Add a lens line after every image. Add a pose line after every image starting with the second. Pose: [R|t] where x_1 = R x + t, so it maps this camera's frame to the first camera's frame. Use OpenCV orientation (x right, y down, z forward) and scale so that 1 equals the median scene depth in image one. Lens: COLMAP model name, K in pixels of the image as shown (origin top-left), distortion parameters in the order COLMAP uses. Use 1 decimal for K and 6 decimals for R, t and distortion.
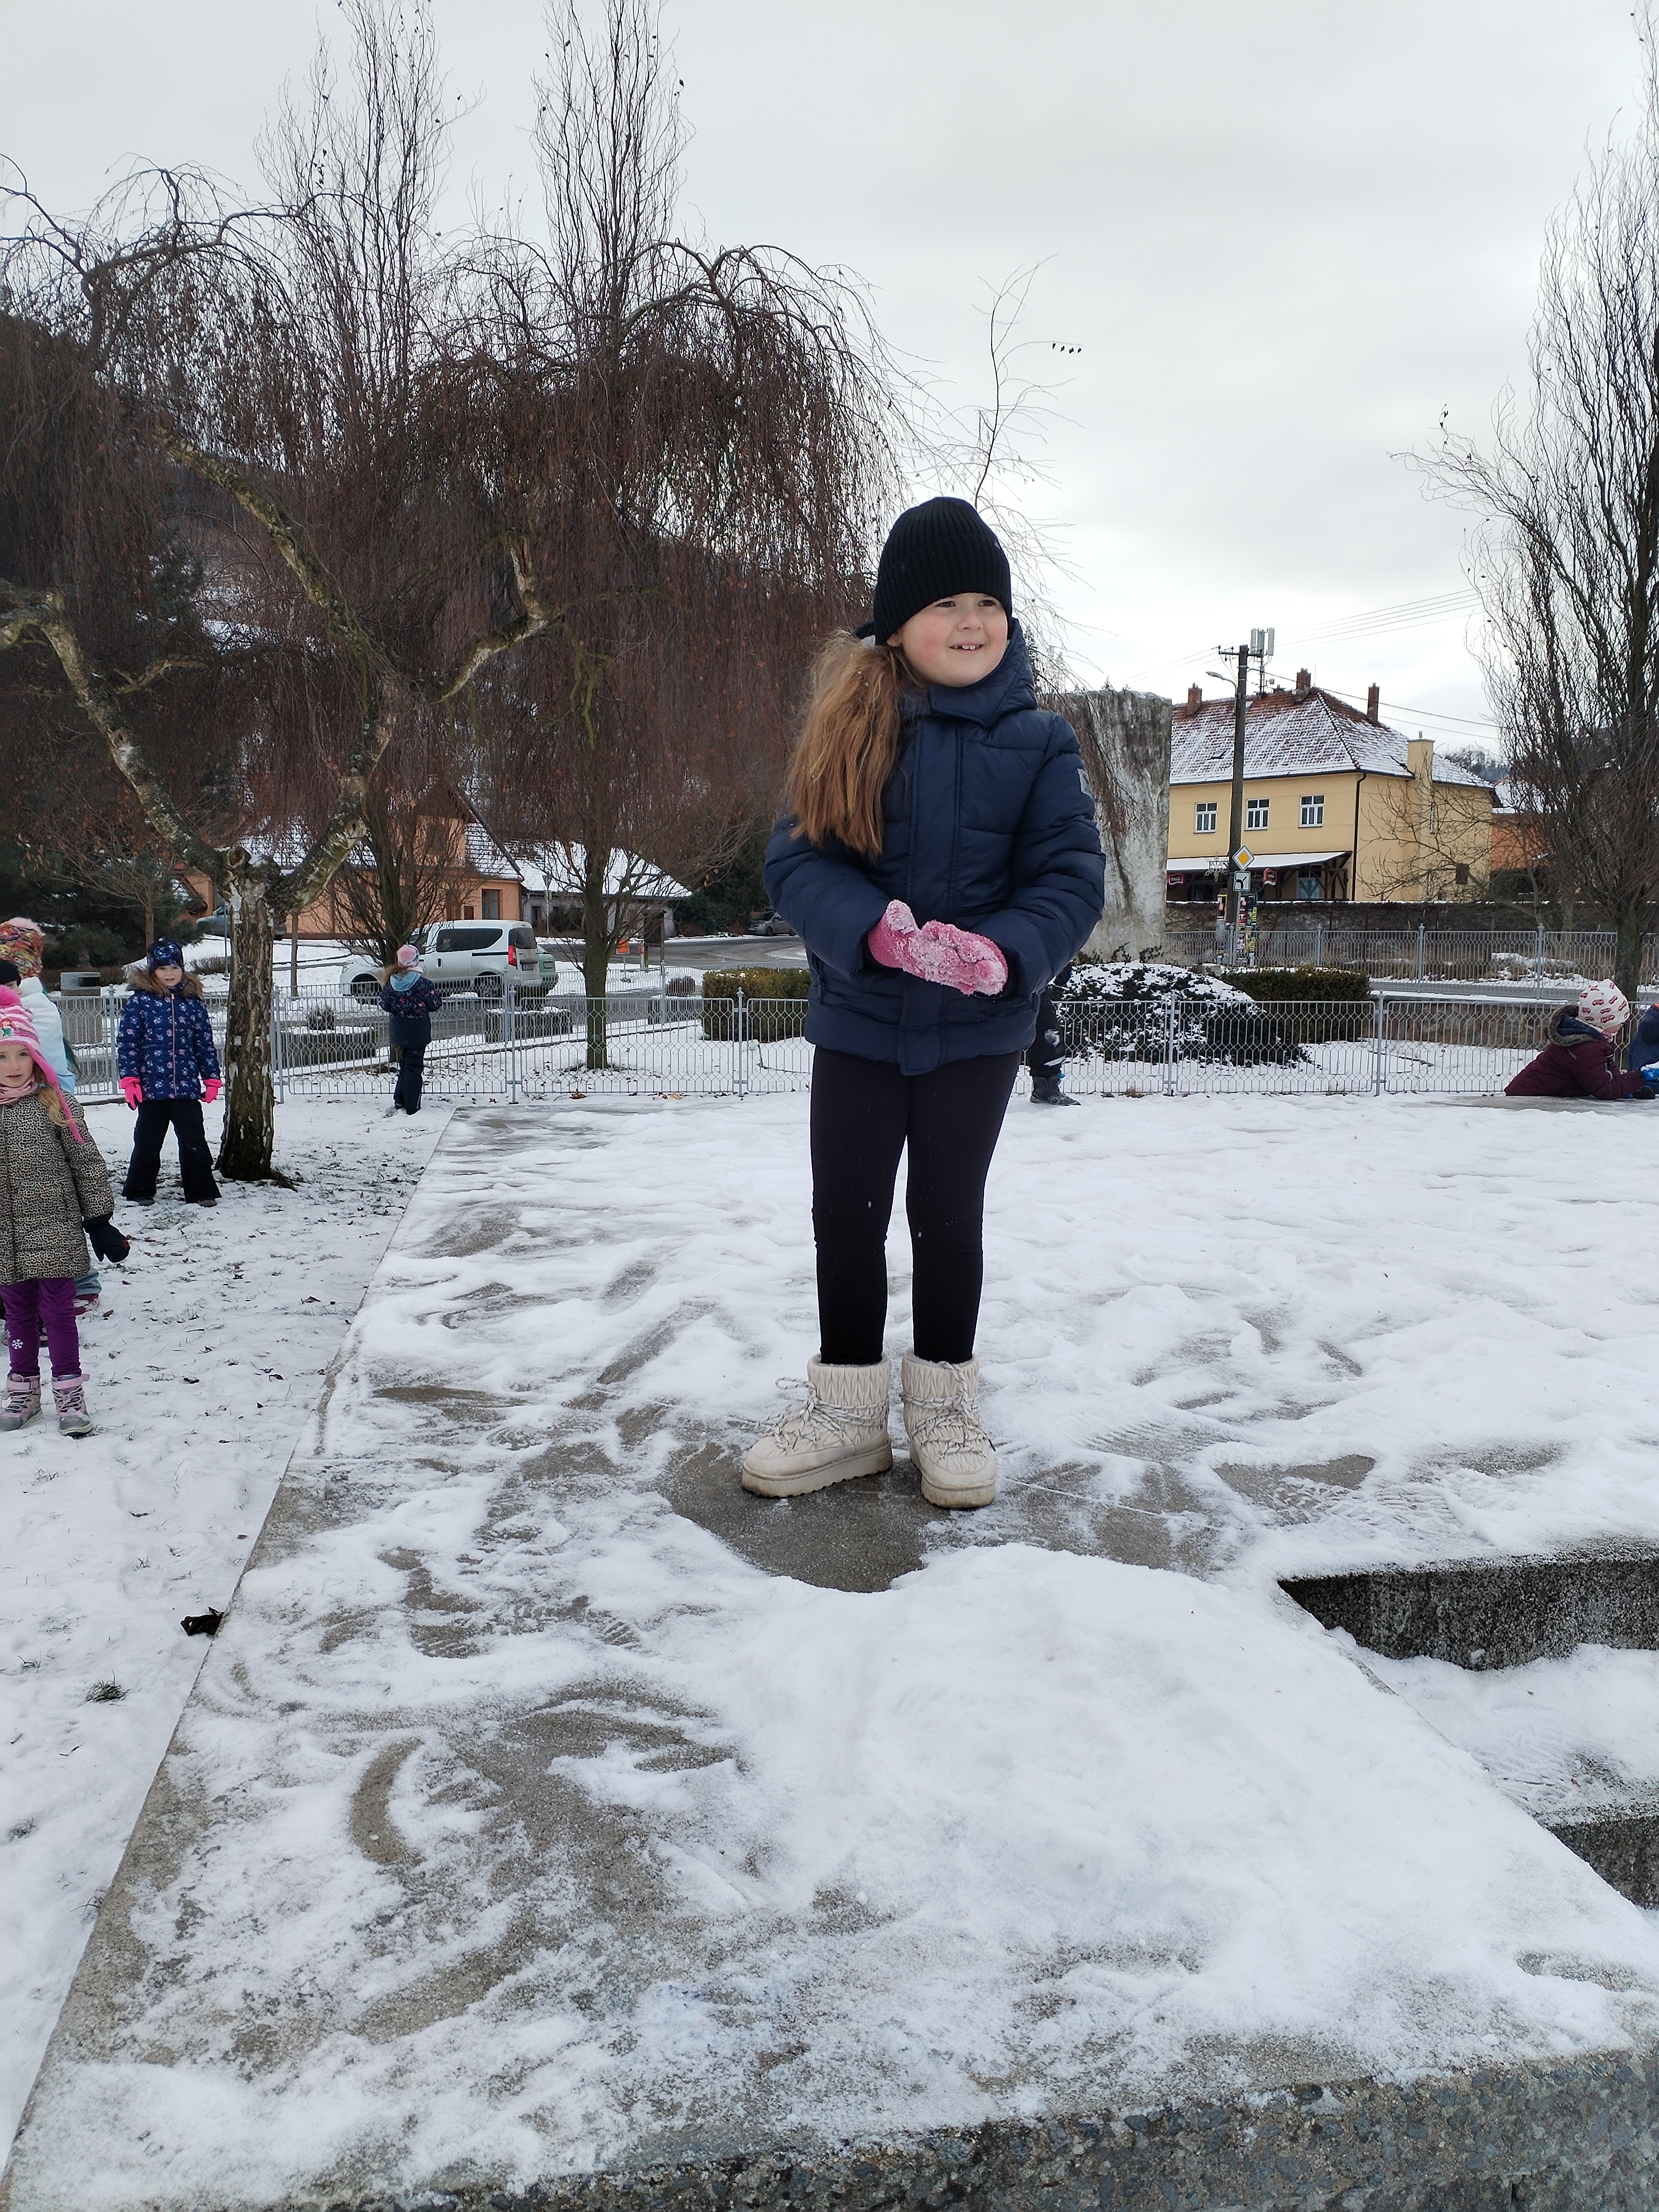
lens RADIAL K [[1643.2, 0, 814.3], [0, 1643.2, 1105.7], [0, 0, 1]] dist [-0.001198, 0.012284]
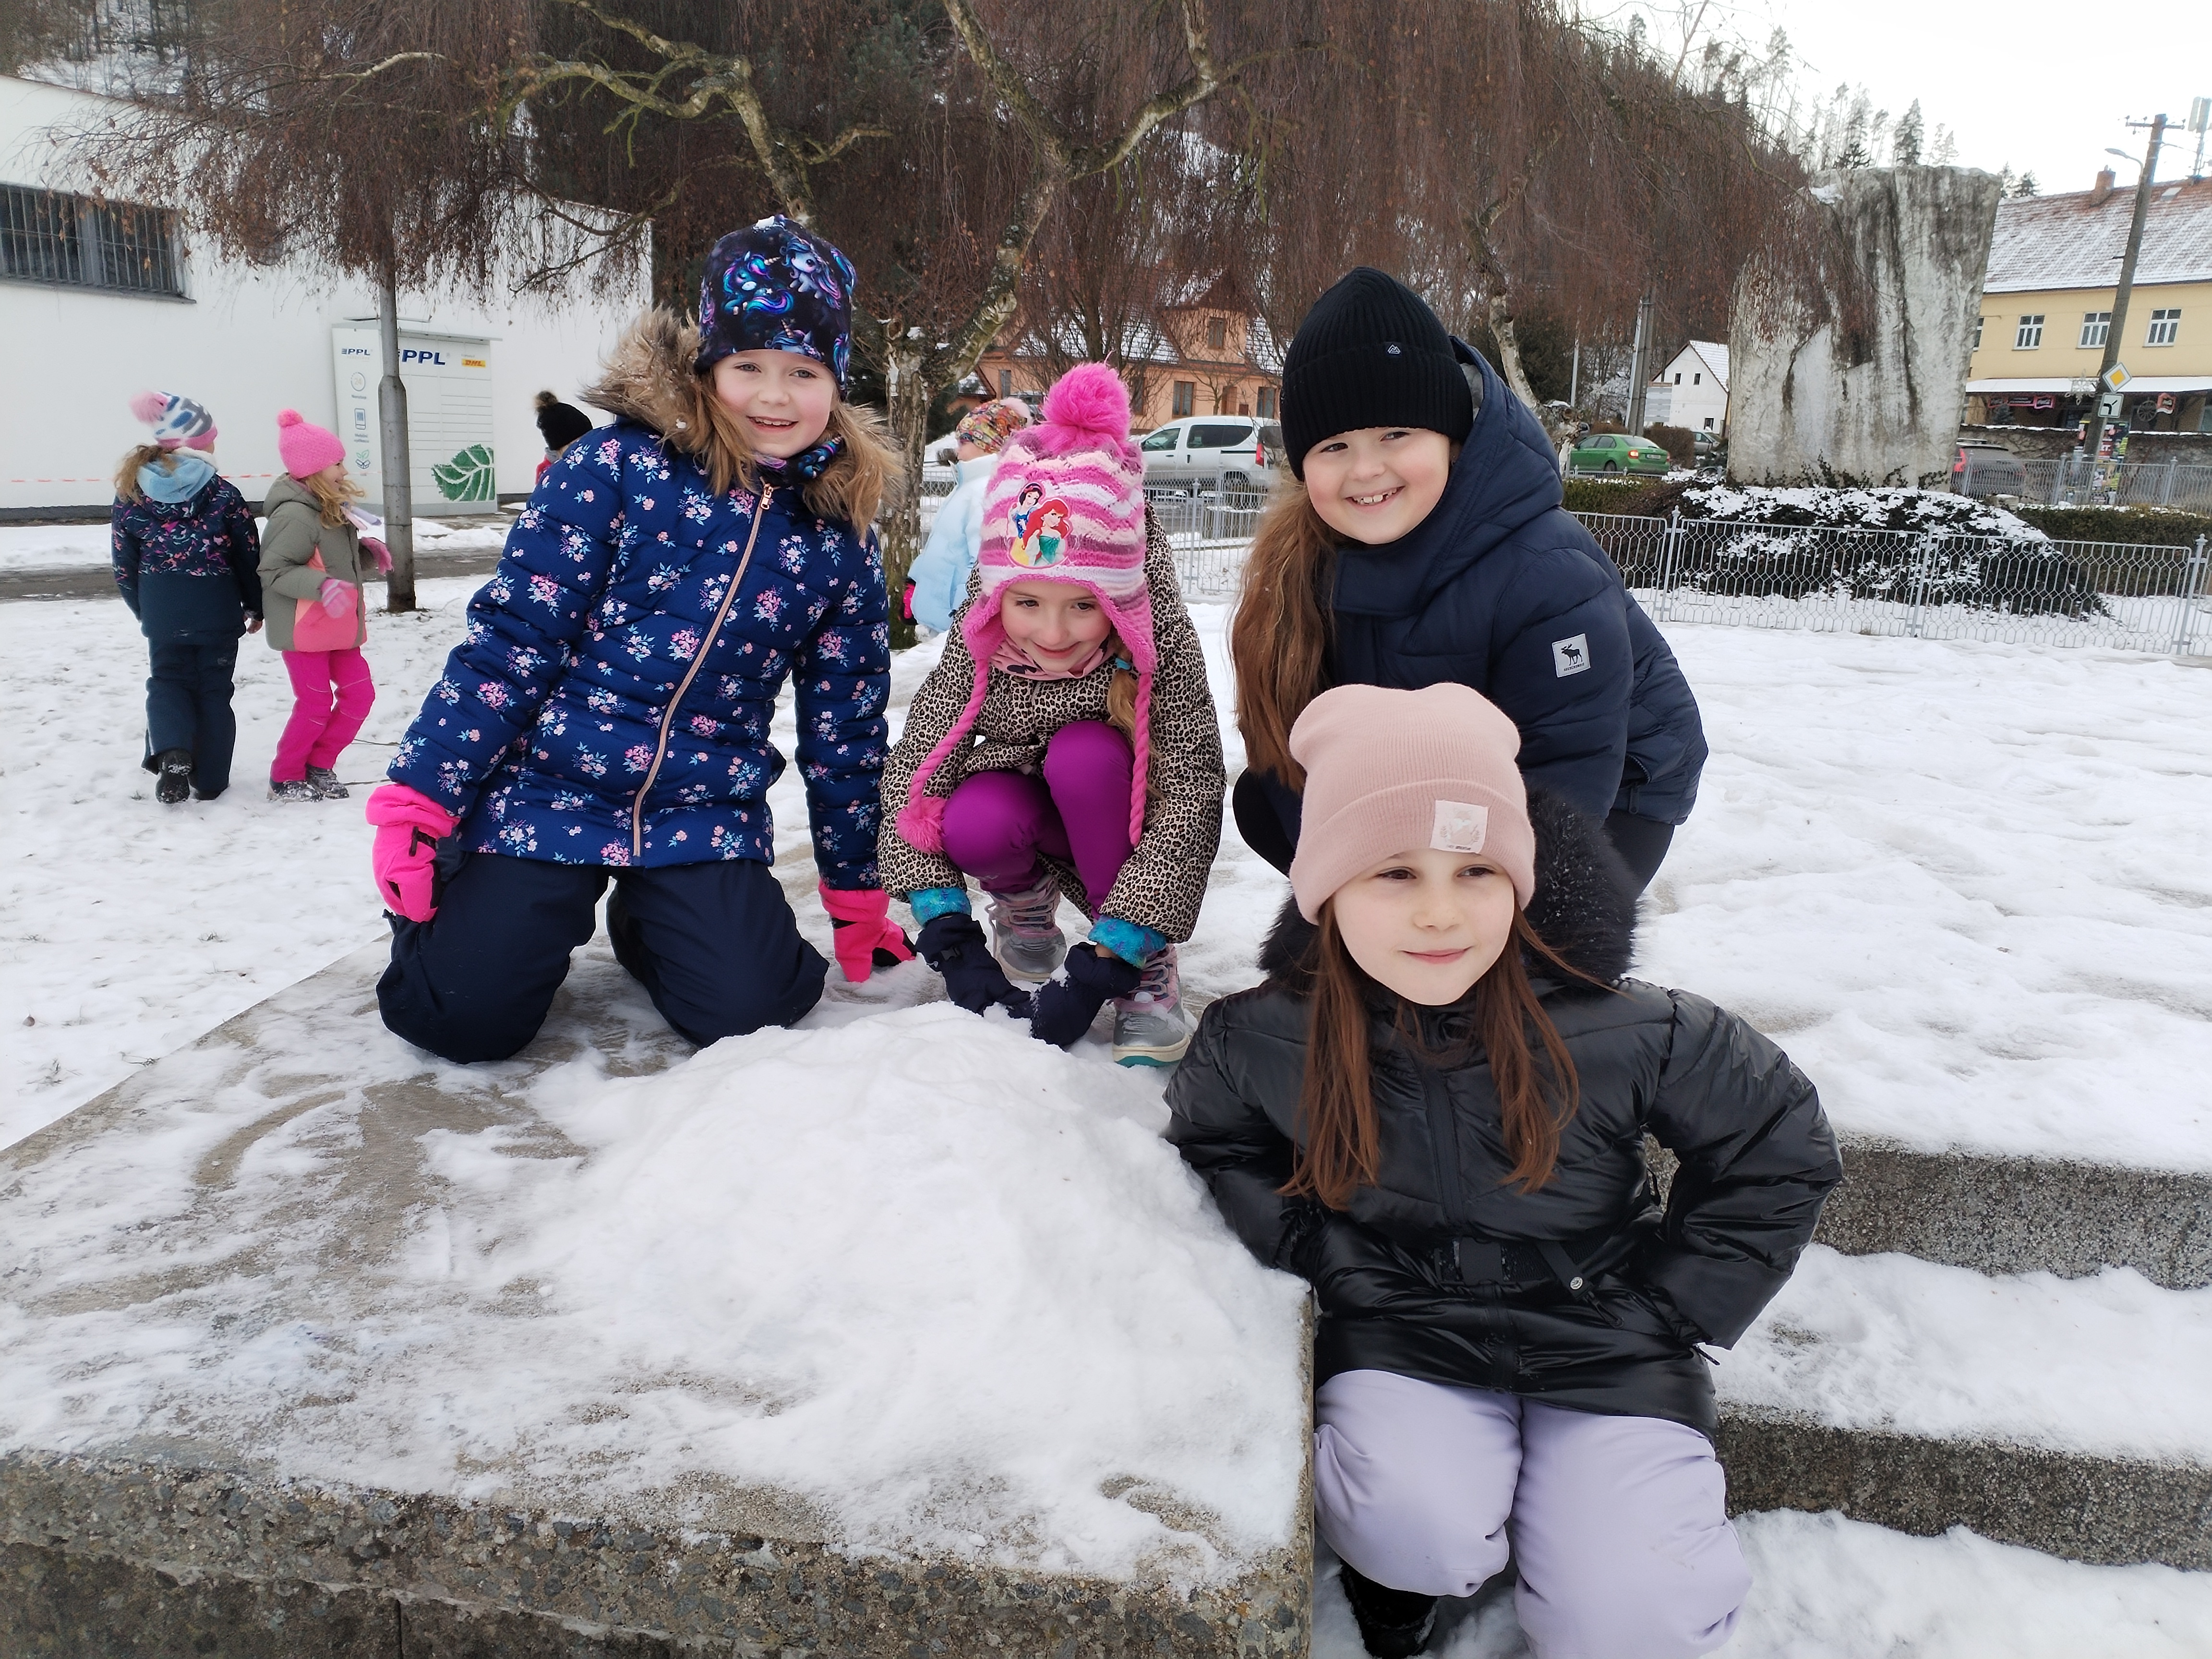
lens RADIAL K [[1643.2, 0, 1088.6], [0, 1643.2, 842.2], [0, 0, 1]] dist [-0.001198, 0.012284]
pose [[0.955943, 0.109861, -0.272221, 0.156530], [-0.071507, 0.986543, 0.147034, 0.009813], [0.284711, -0.121090, 0.950935, 0.044101]]
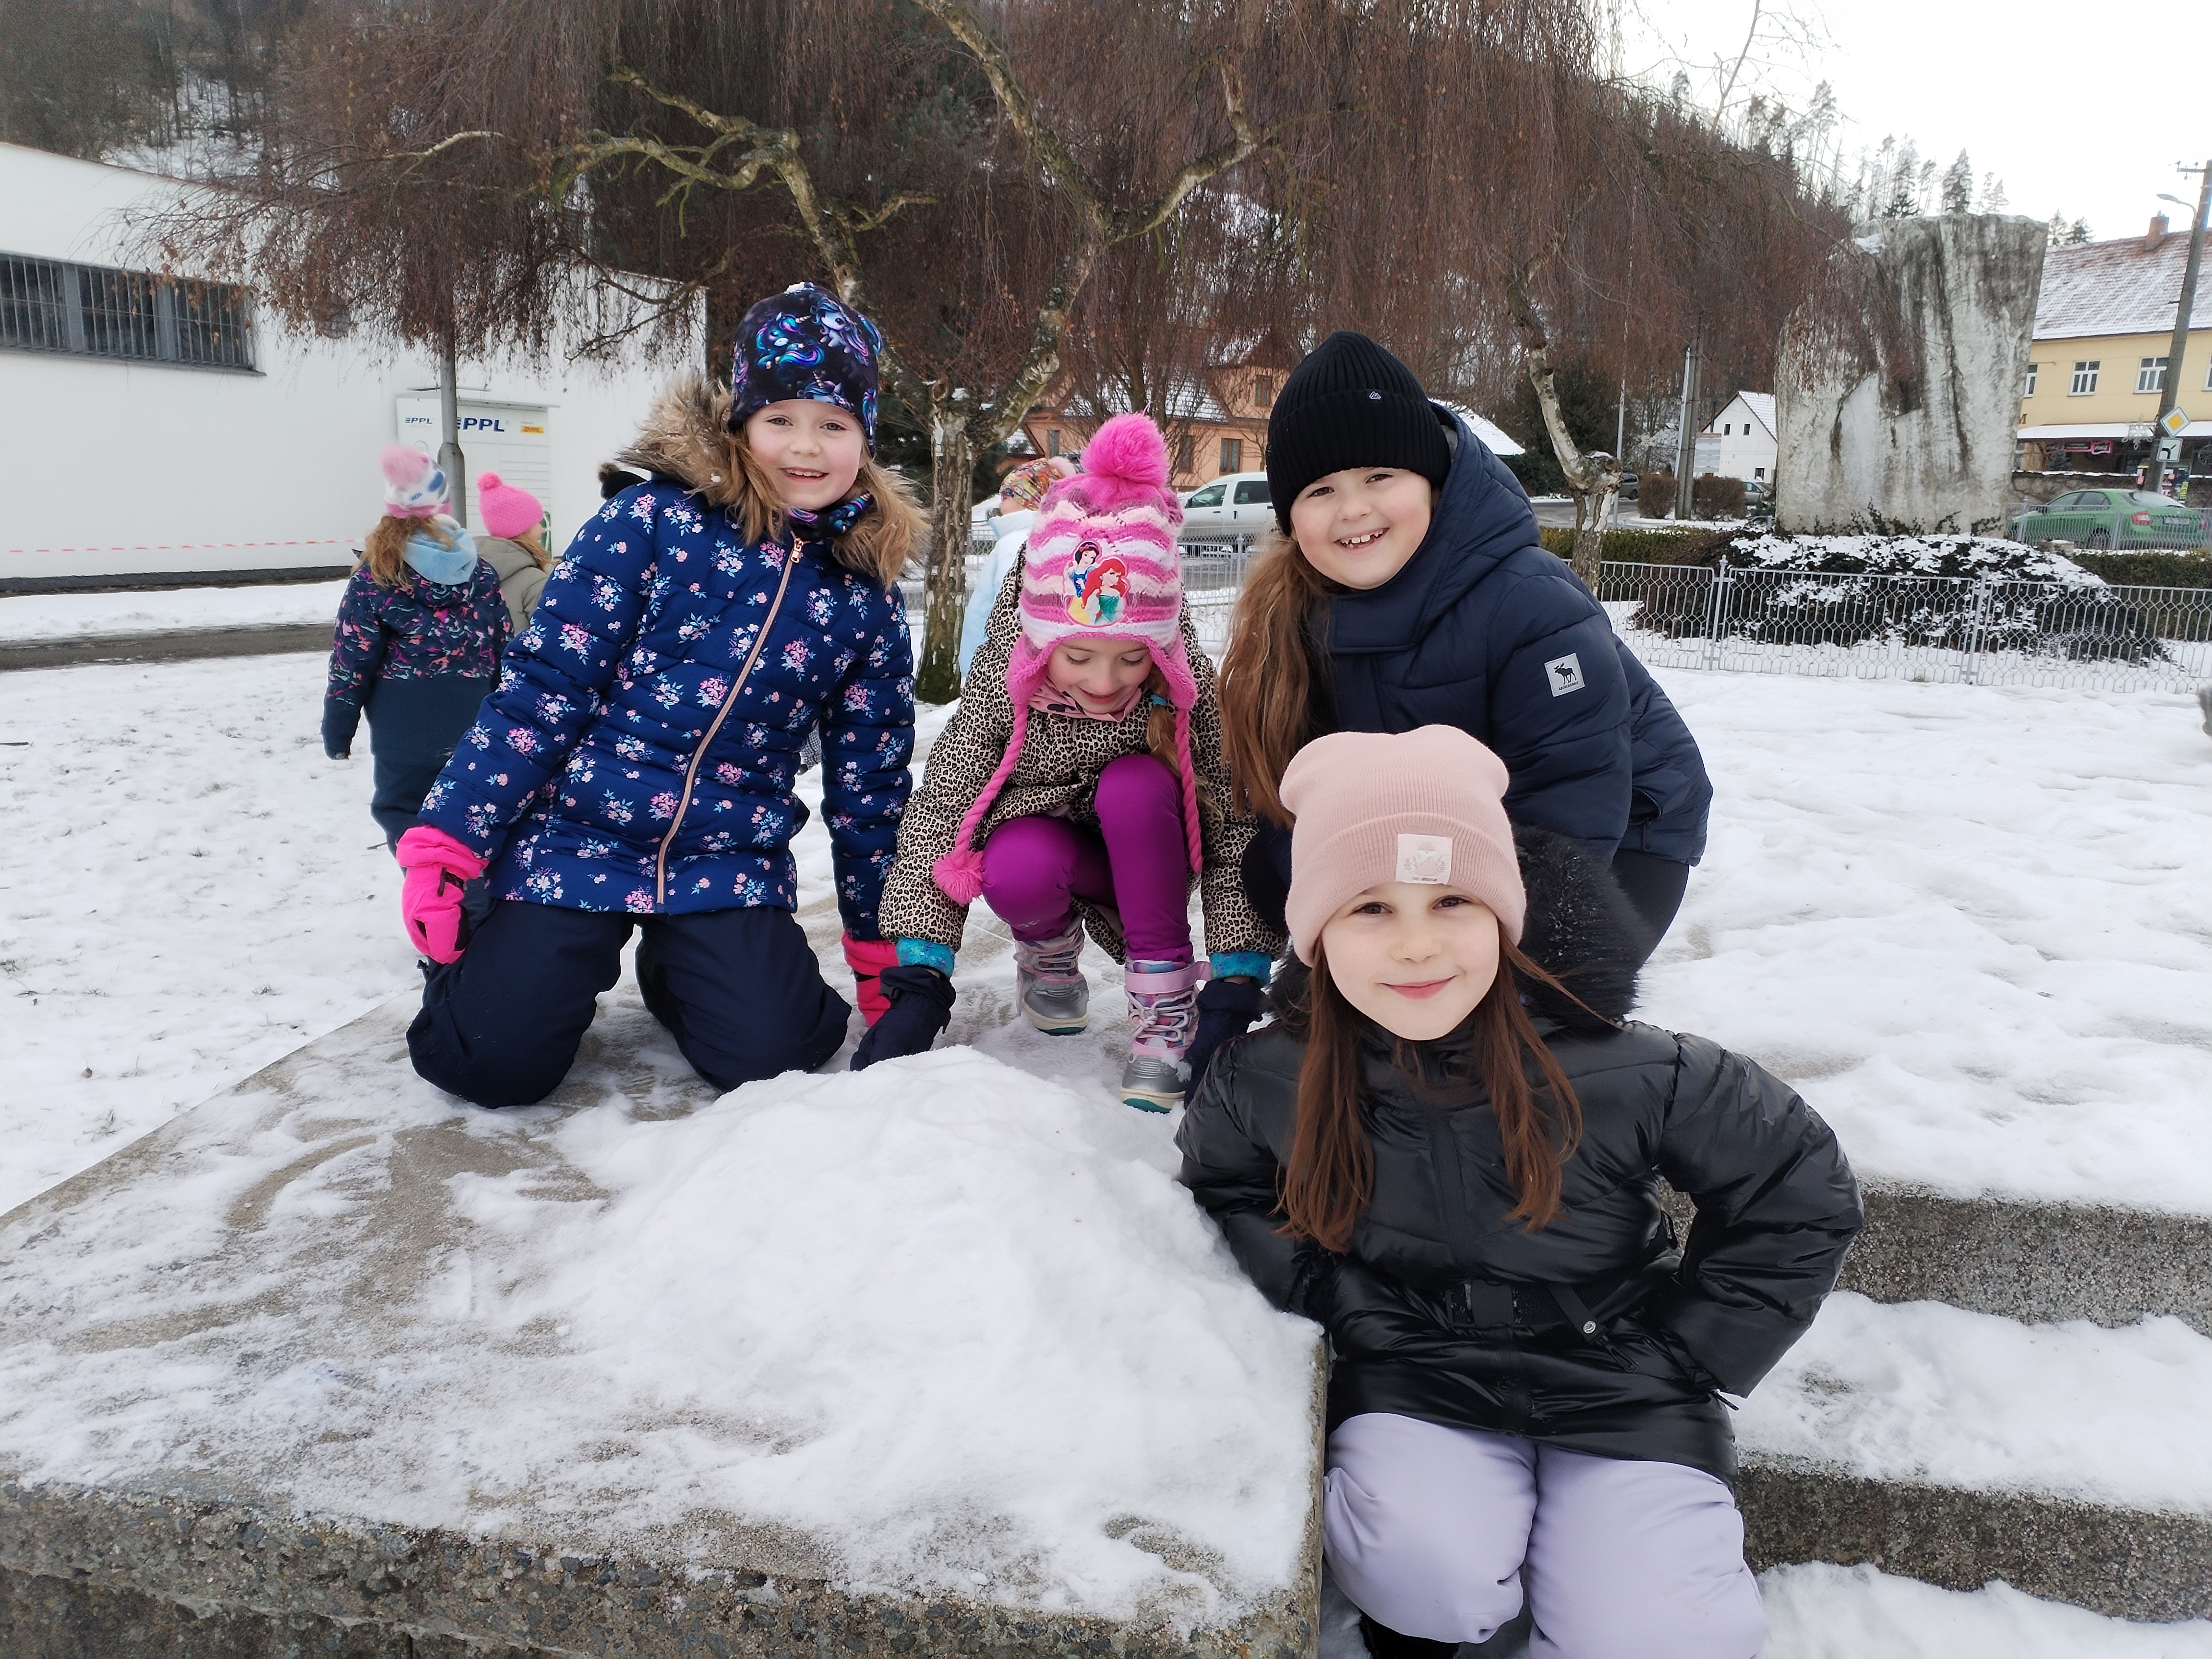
lens RADIAL K [[1642.0, 0, 1088.2], [0, 1642.0, 842.9], [0, 0, 1]] dist [-0.000363, 0.009152]
pose [[0.947586, 0.095150, -0.305004, 0.164104], [-0.062025, 0.991248, 0.116535, 0.010962], [0.313423, -0.091509, 0.945194, 0.043193]]
